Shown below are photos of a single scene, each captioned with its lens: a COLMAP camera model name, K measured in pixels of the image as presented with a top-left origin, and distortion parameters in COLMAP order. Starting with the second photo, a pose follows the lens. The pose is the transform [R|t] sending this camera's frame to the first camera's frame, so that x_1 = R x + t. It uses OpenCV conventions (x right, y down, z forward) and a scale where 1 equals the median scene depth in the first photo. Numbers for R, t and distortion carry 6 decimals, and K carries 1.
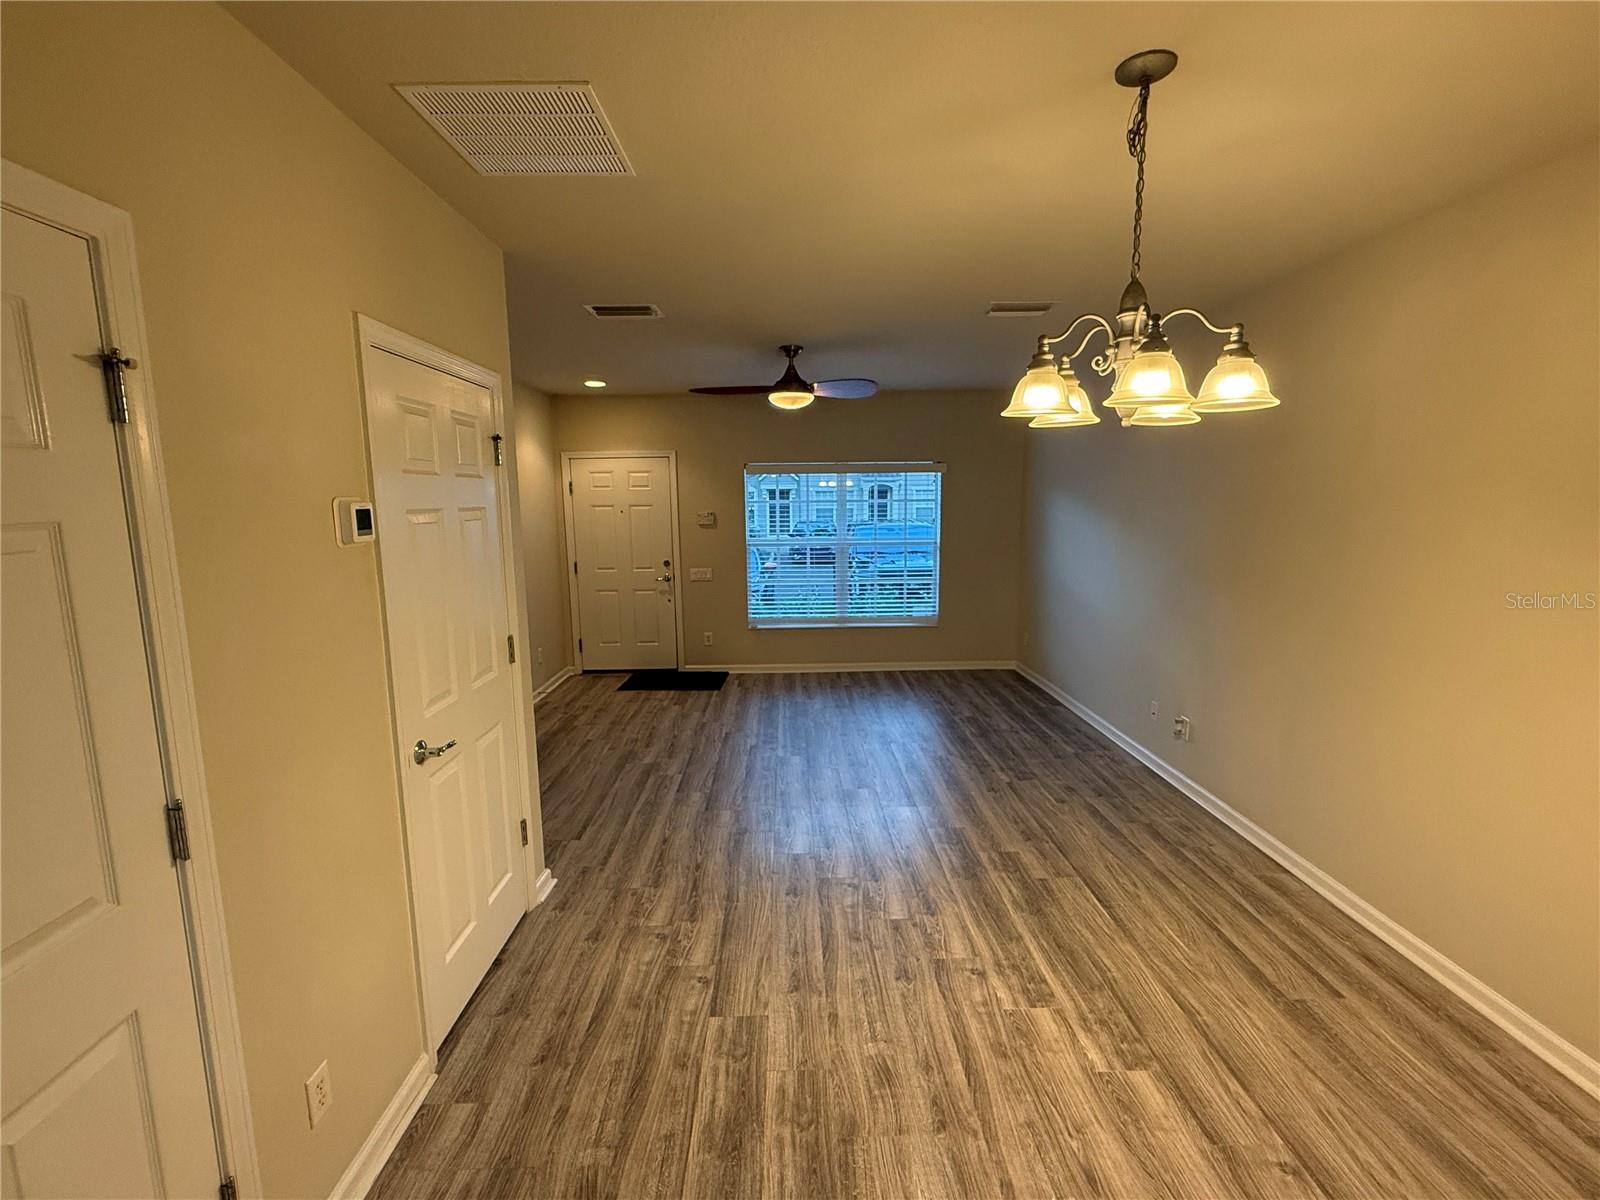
lens RADIAL K [[717.1, 0, 803.7], [0, 717.1, 603.8], [0, 0, 1]] dist [-0.002666, 0.001179]
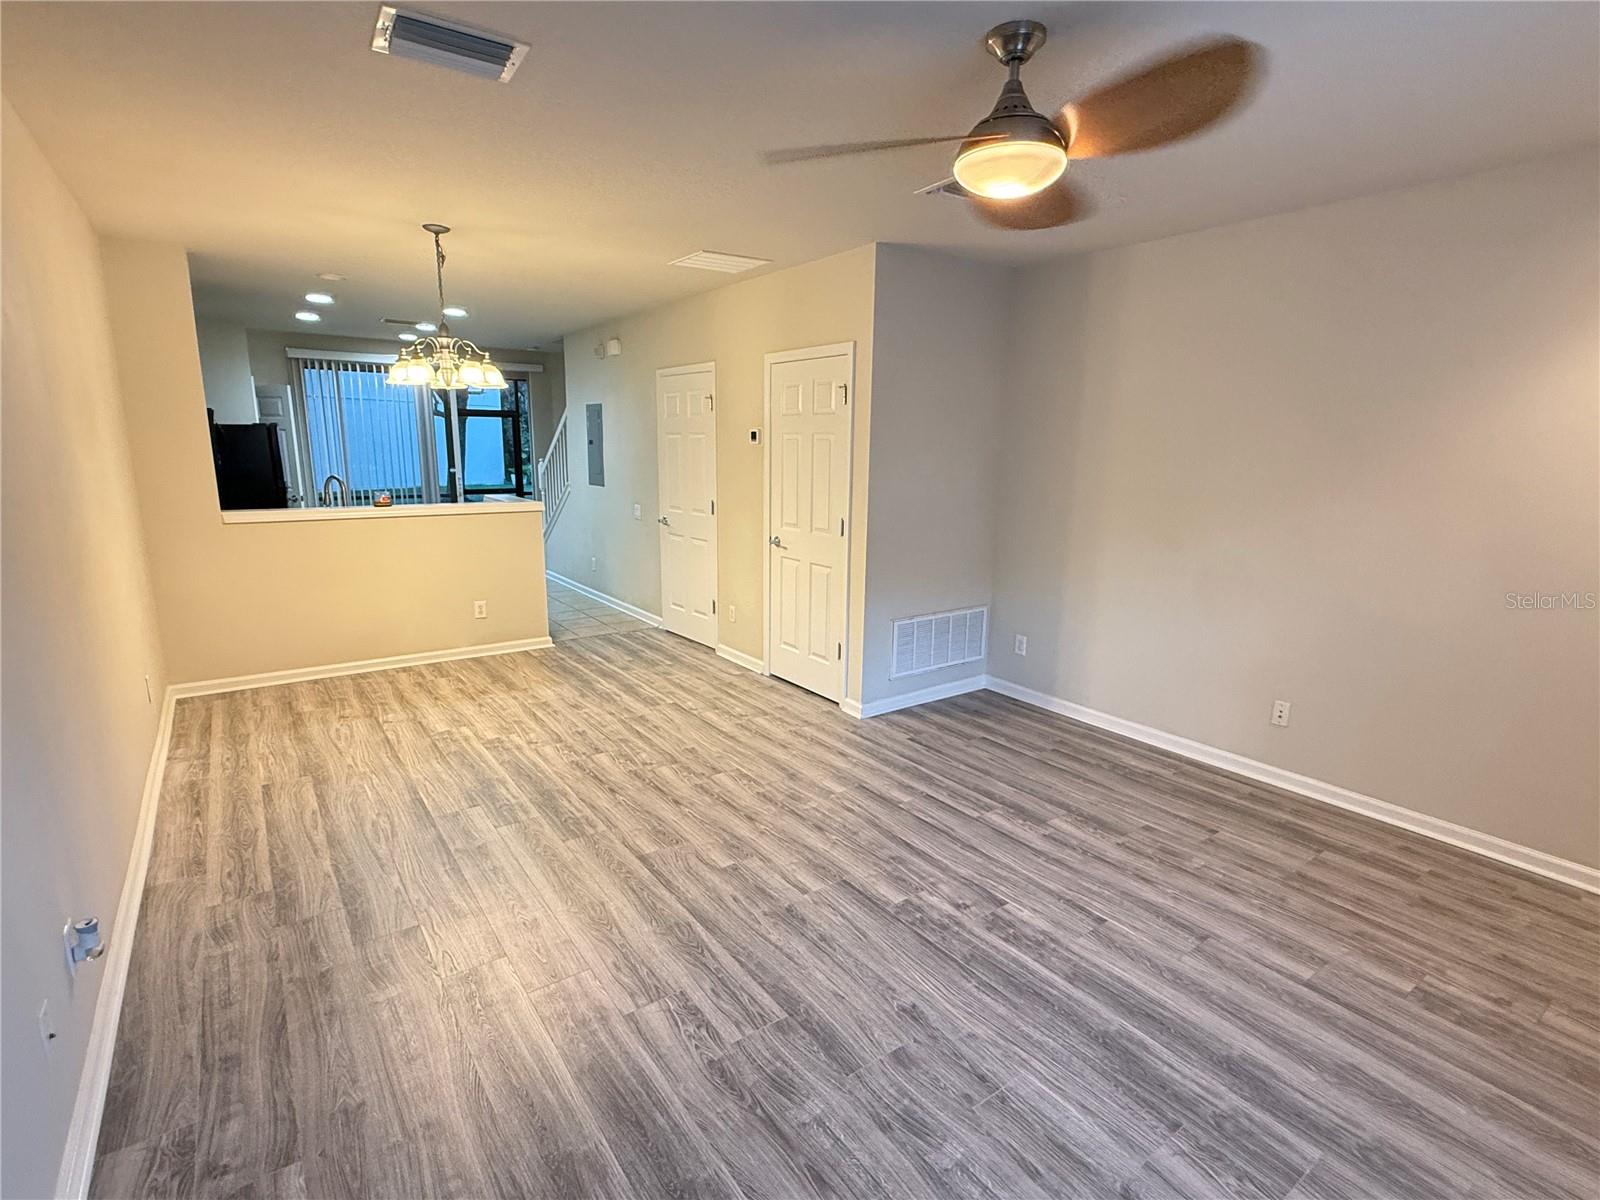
lens RADIAL K [[781.1, 0, 803.1], [0, 781.1, 598.9], [0, 0, 1]] dist [-0.003789, 0.001907]
pose [[-0.824024, 0.110554, -0.555664, 0.497286], [-0.087794, 0.944012, 0.318014, -0.260997], [0.559712, 0.310835, -0.768182, 1.890508]]
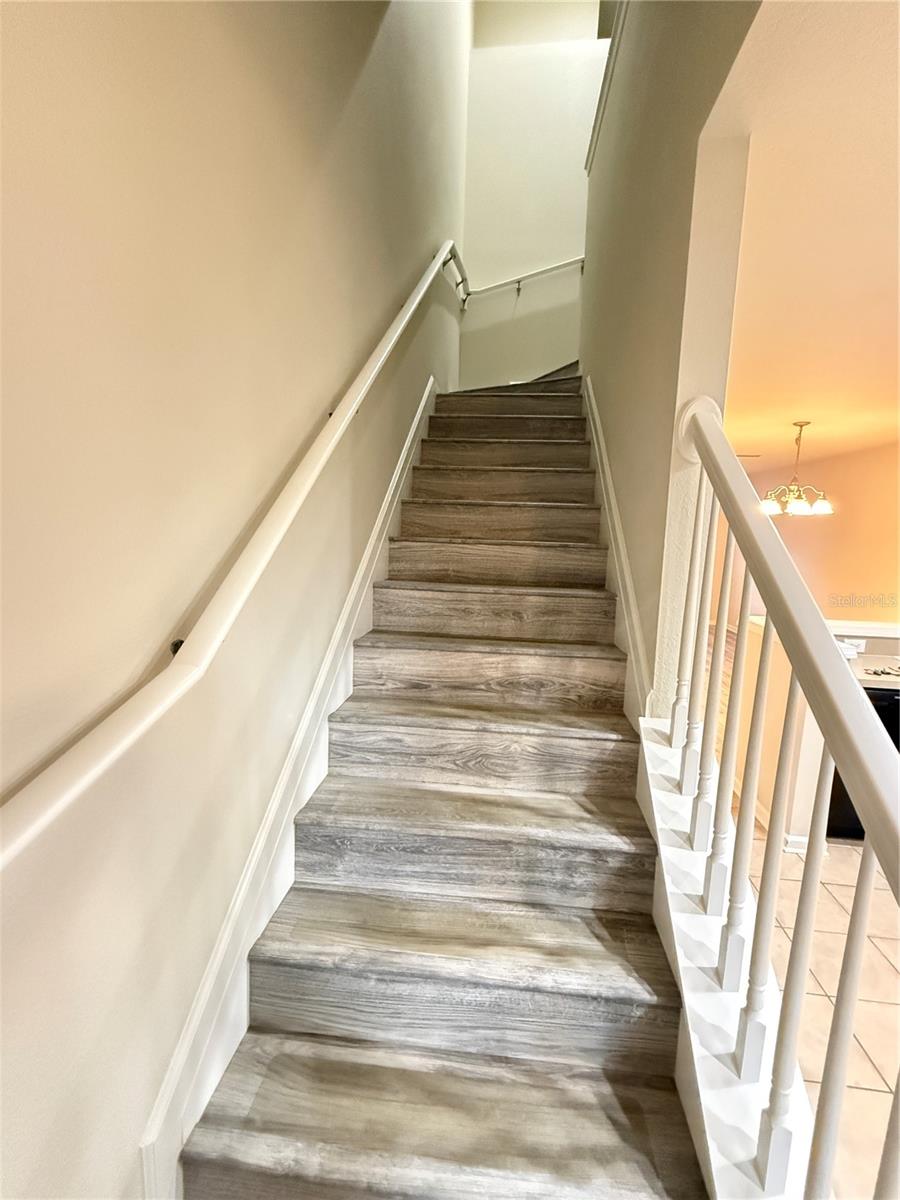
lens RADIAL K [[537.8, 0, 453.2], [0, 537.8, 604.7], [0, 0, 1]] dist [-0.002666, 0.001179]
pose [[0.990282, 0.055294, -0.127610, -0.460091], [-0.055127, 0.998468, 0.004846, 0.149521], [0.127683, 0.002236, 0.991813, -1.014122]]
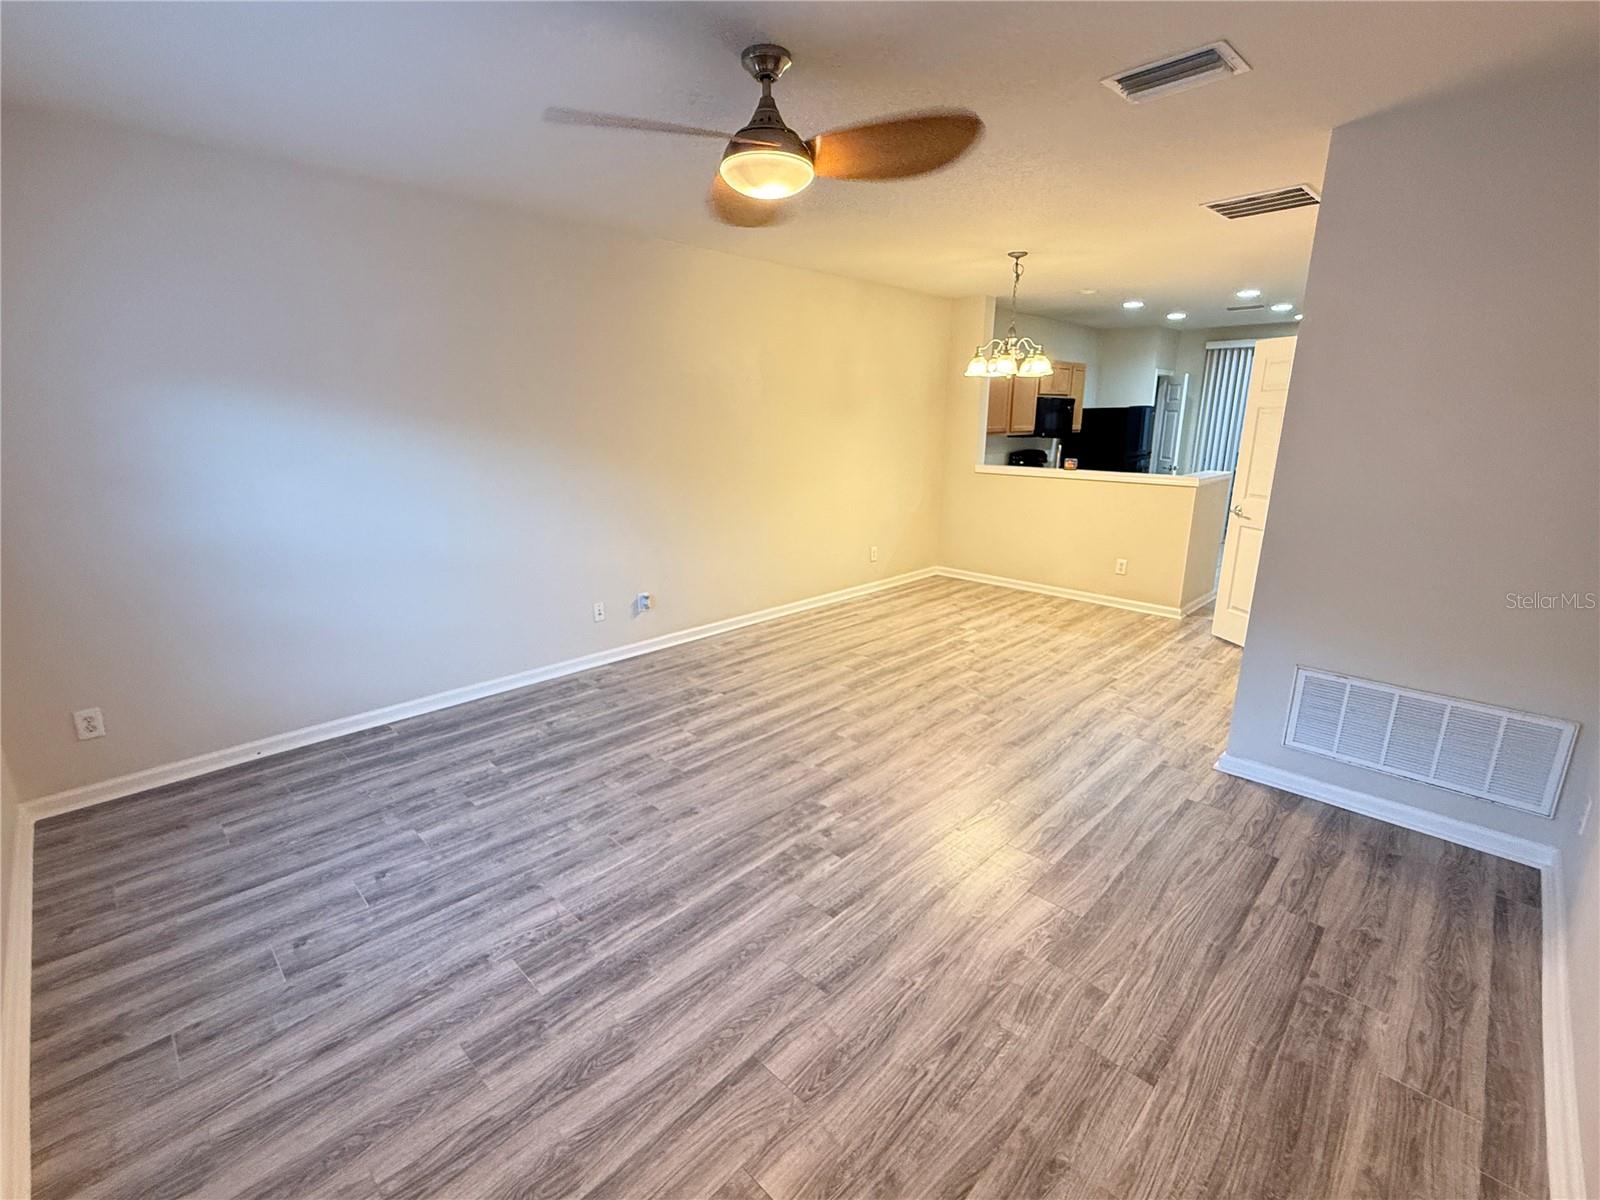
lens RADIAL K [[717.1, 0, 801.4], [0, 717.1, 595.6], [0, 0, 1]] dist [-0.002666, 0.001179]
pose [[-0.699162, -0.169402, 0.694604, -0.581863], [0.106778, 0.935888, 0.335726, -0.254734], [-0.706945, 0.308895, -0.636249, 1.922893]]
